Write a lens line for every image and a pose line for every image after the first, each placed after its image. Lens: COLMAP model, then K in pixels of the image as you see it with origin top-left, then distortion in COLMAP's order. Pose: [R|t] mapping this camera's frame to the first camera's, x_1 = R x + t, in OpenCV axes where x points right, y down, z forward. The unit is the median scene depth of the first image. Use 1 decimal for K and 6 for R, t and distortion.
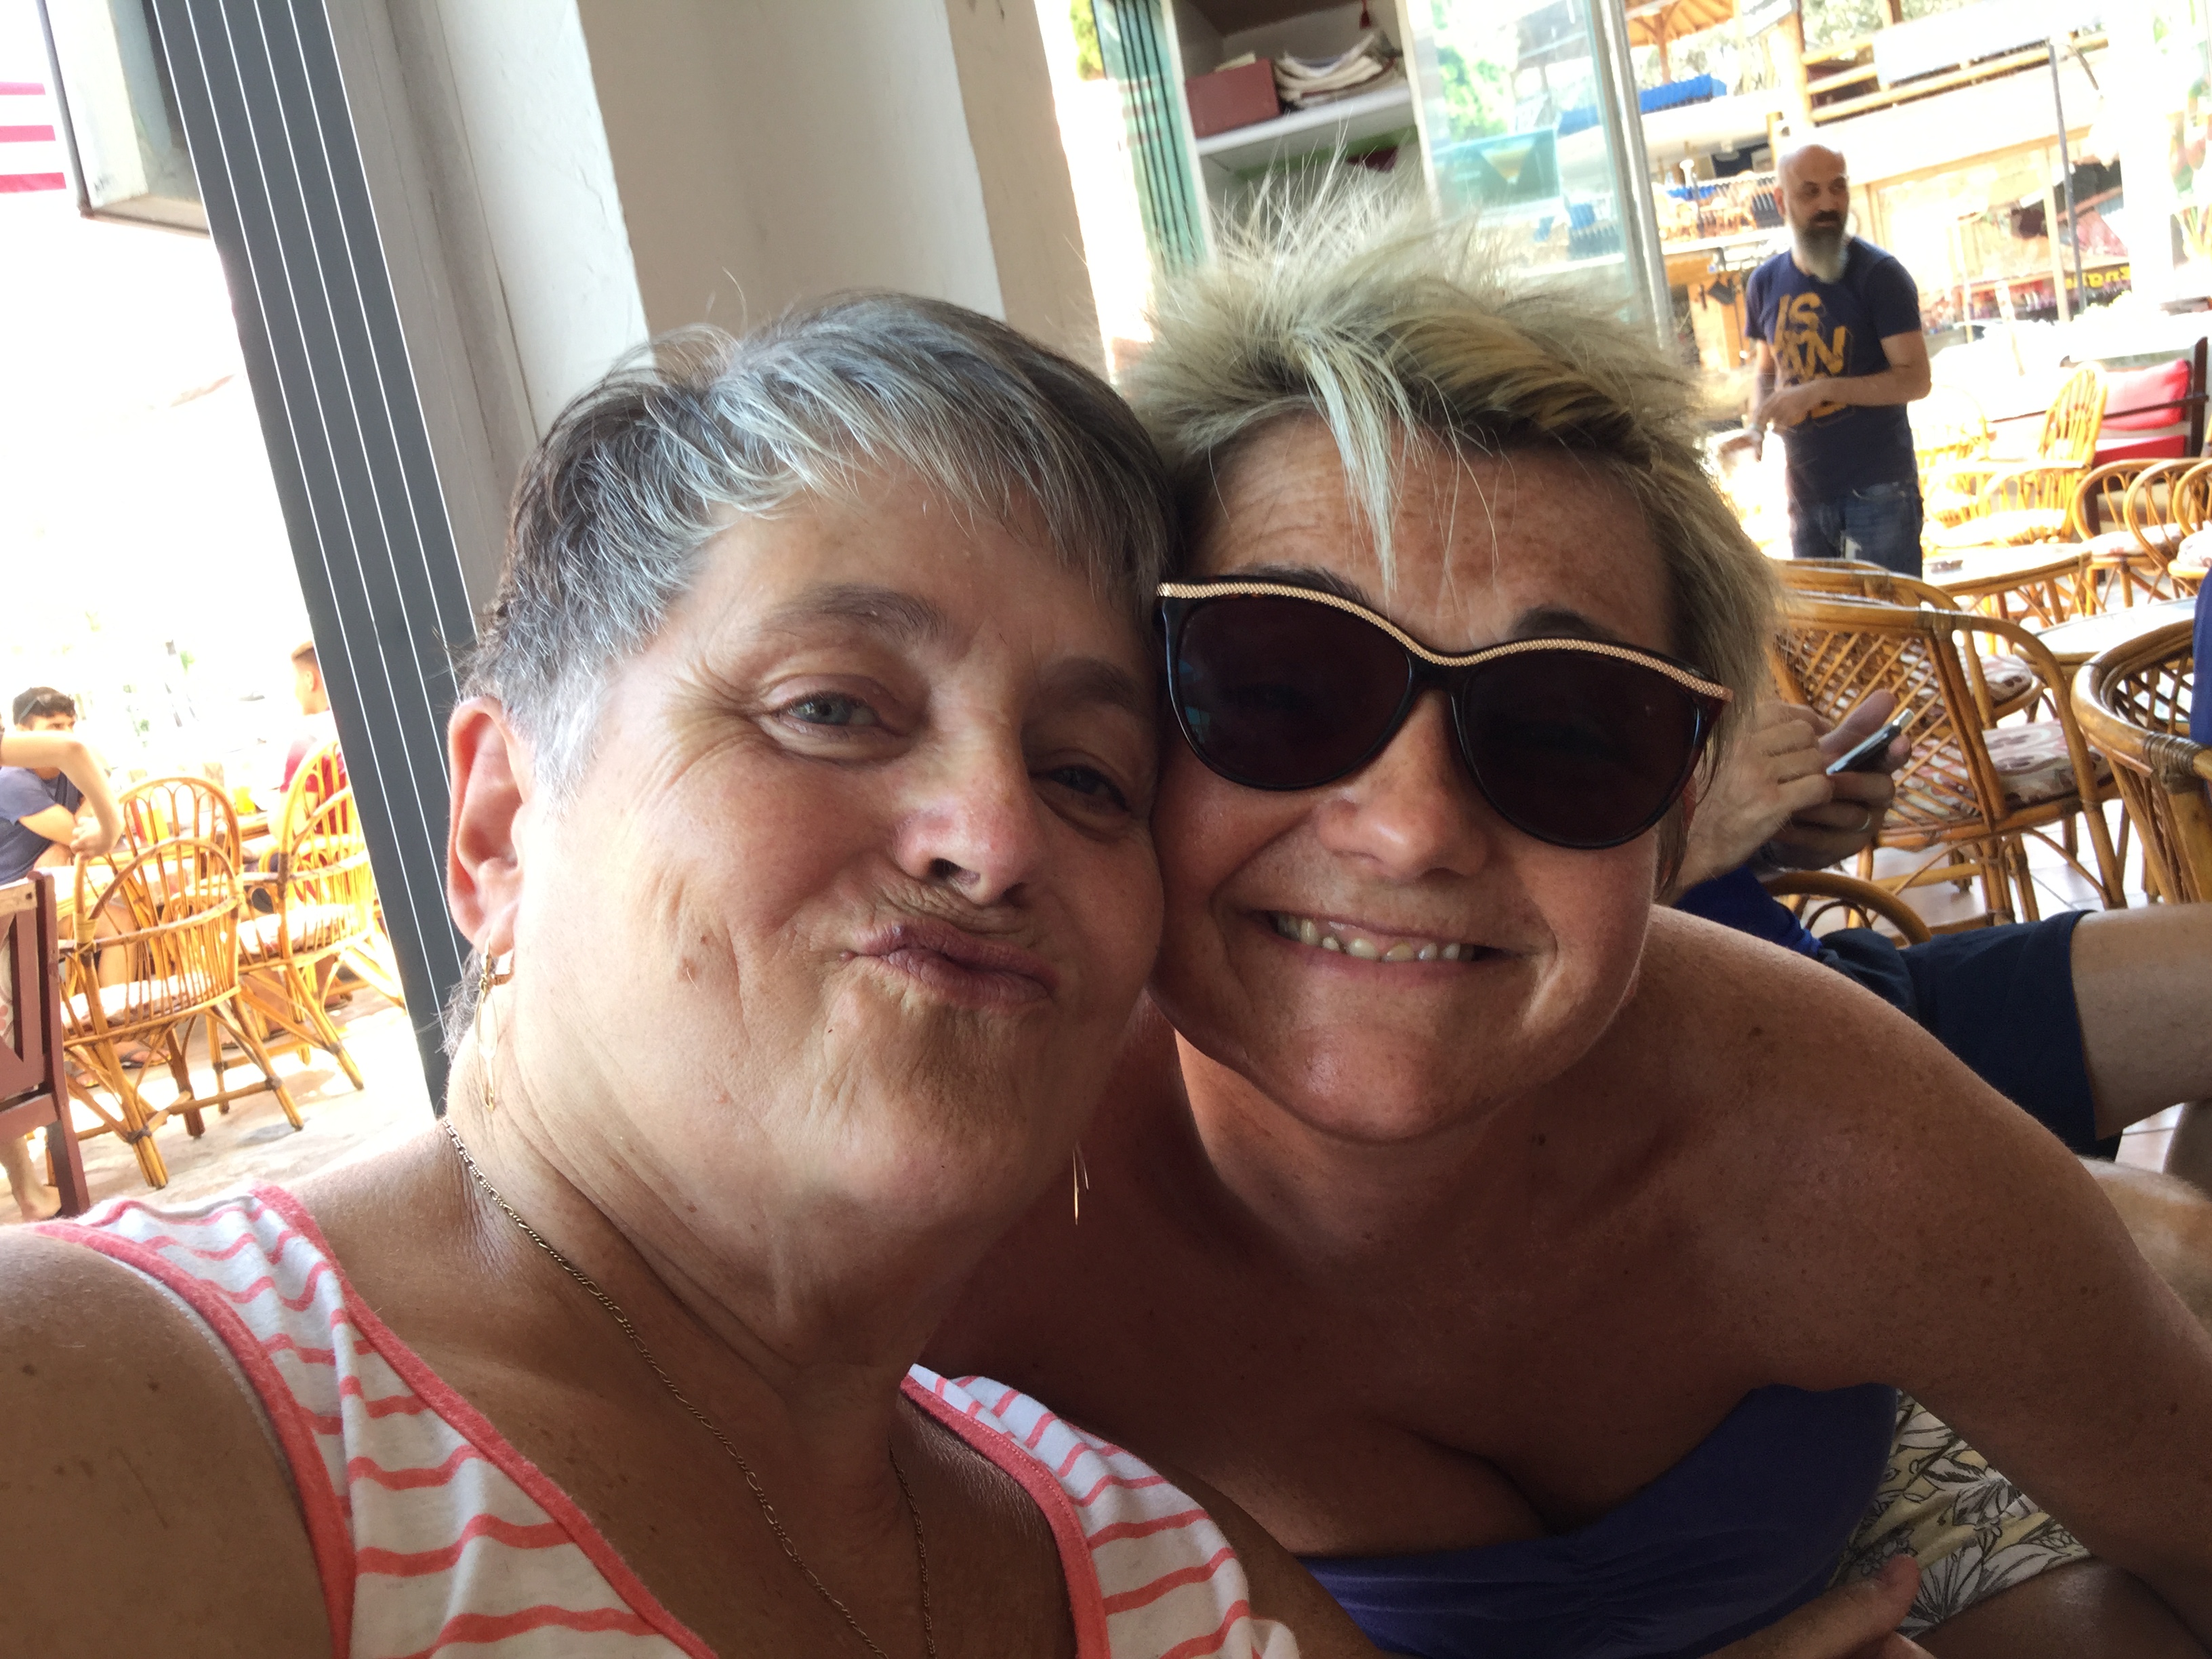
lens RADIAL K [[1981.3, 0, 1106.0], [0, 1981.3, 829.5], [0, 0, 1]] dist [0.031041, -0.096783]
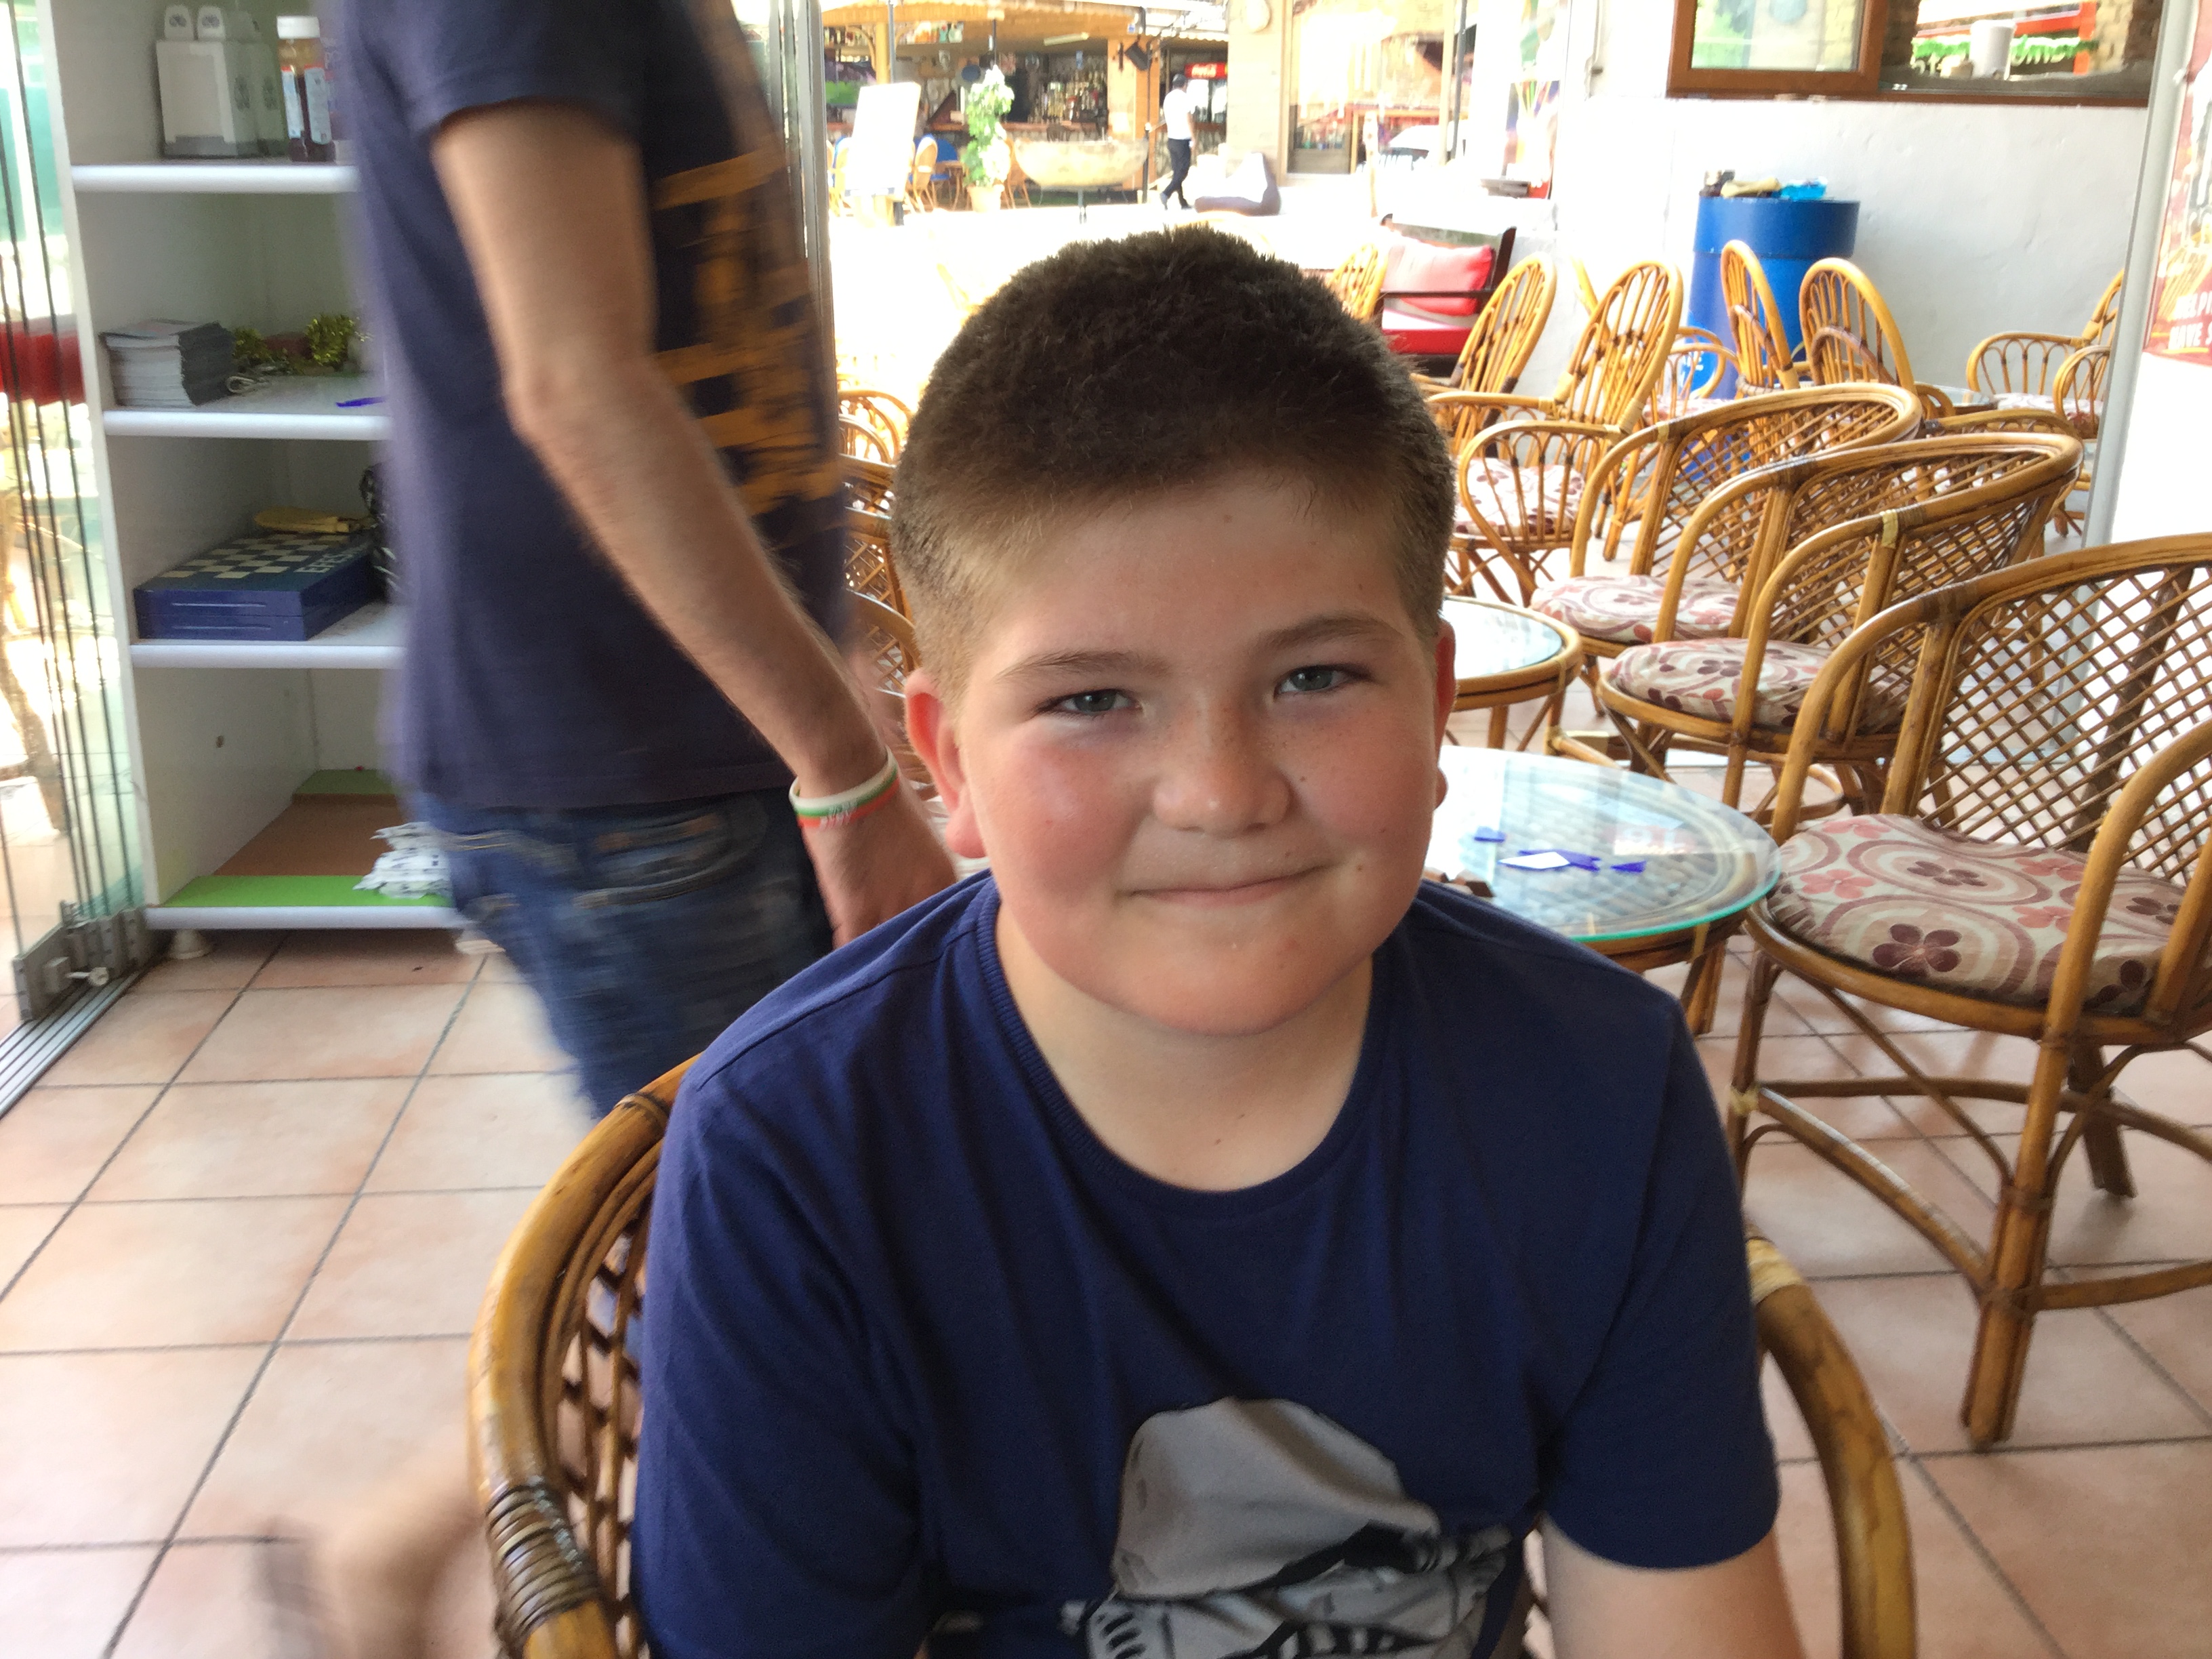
lens RADIAL K [[1975.0, 0, 1101.9], [0, 1975.0, 829.5], [0, 0, 1]] dist [0.036372, -0.103609]
pose [[0.942287, 0.110281, 0.316121, 0.175711], [-0.155104, 0.980551, 0.120259, -0.085378], [-0.296710, -0.162350, 0.941066, 0.215431]]
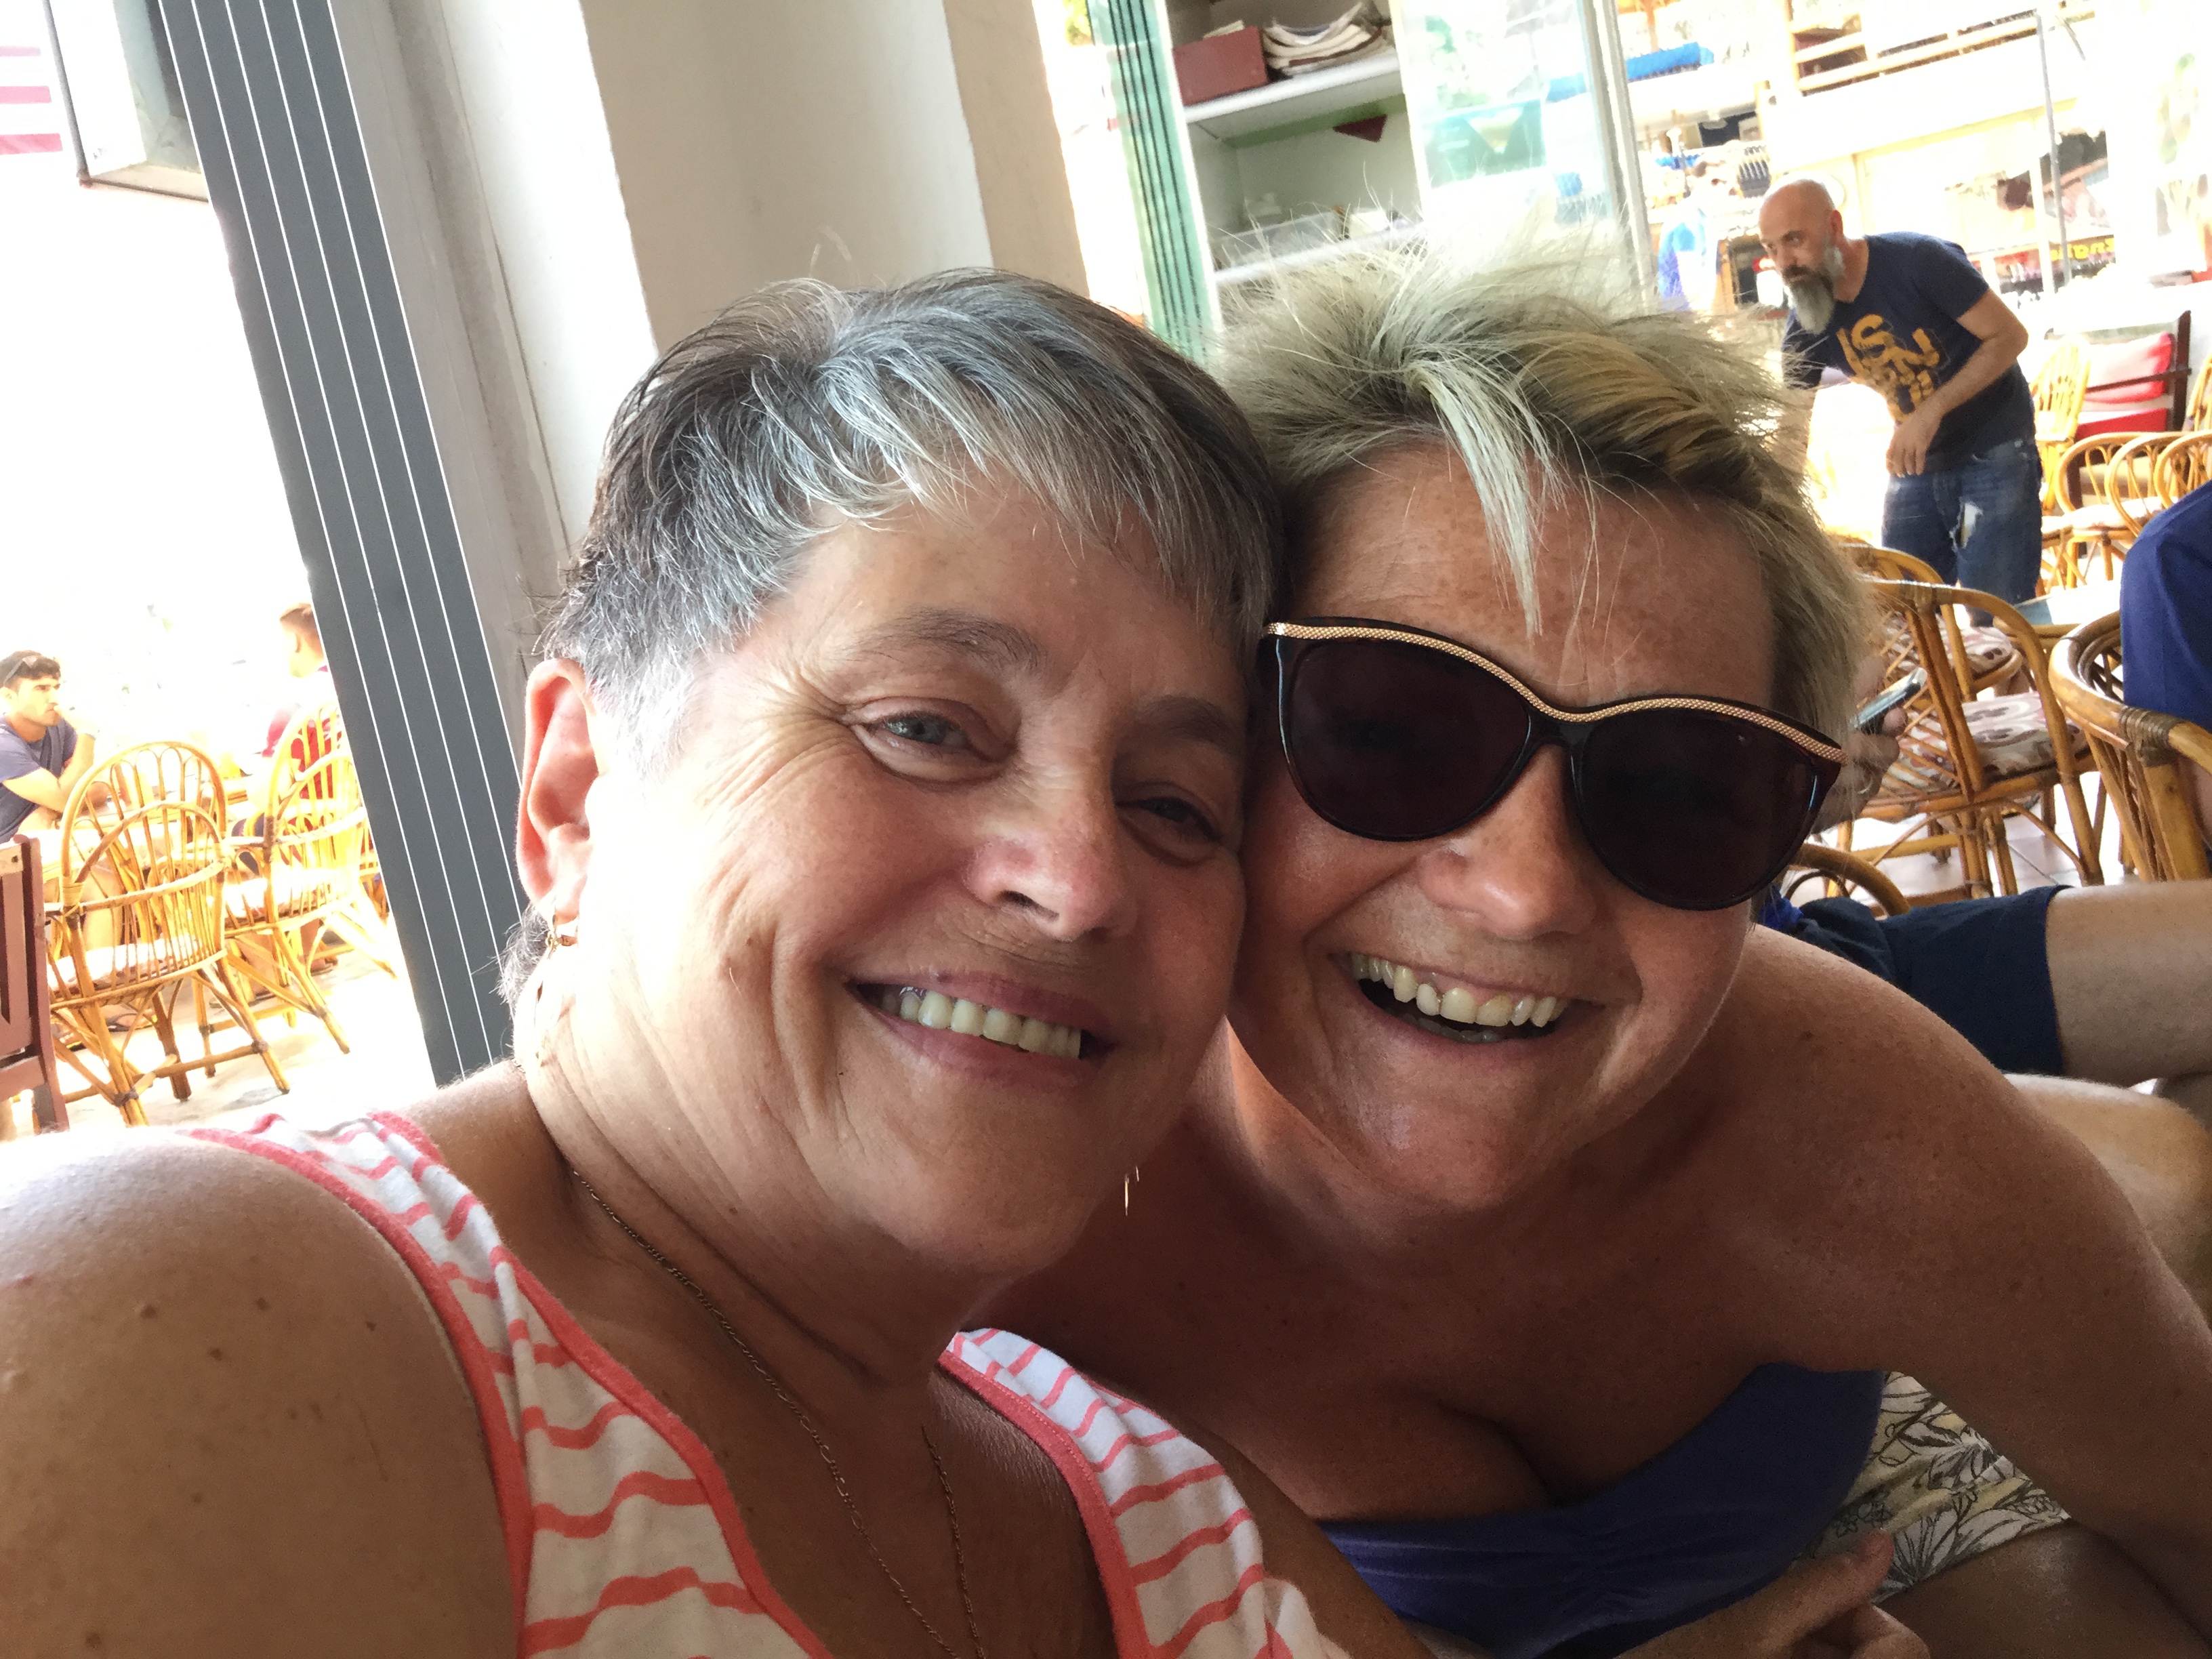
lens RADIAL K [[1975.0, 0, 1101.9], [0, 1975.0, 829.5], [0, 0, 1]] dist [0.036372, -0.103609]
pose [[0.999970, 0.004124, 0.006498, -0.000765], [-0.004232, 0.999851, 0.016753, -0.000458], [-0.006428, -0.016780, 0.999839, -0.001806]]
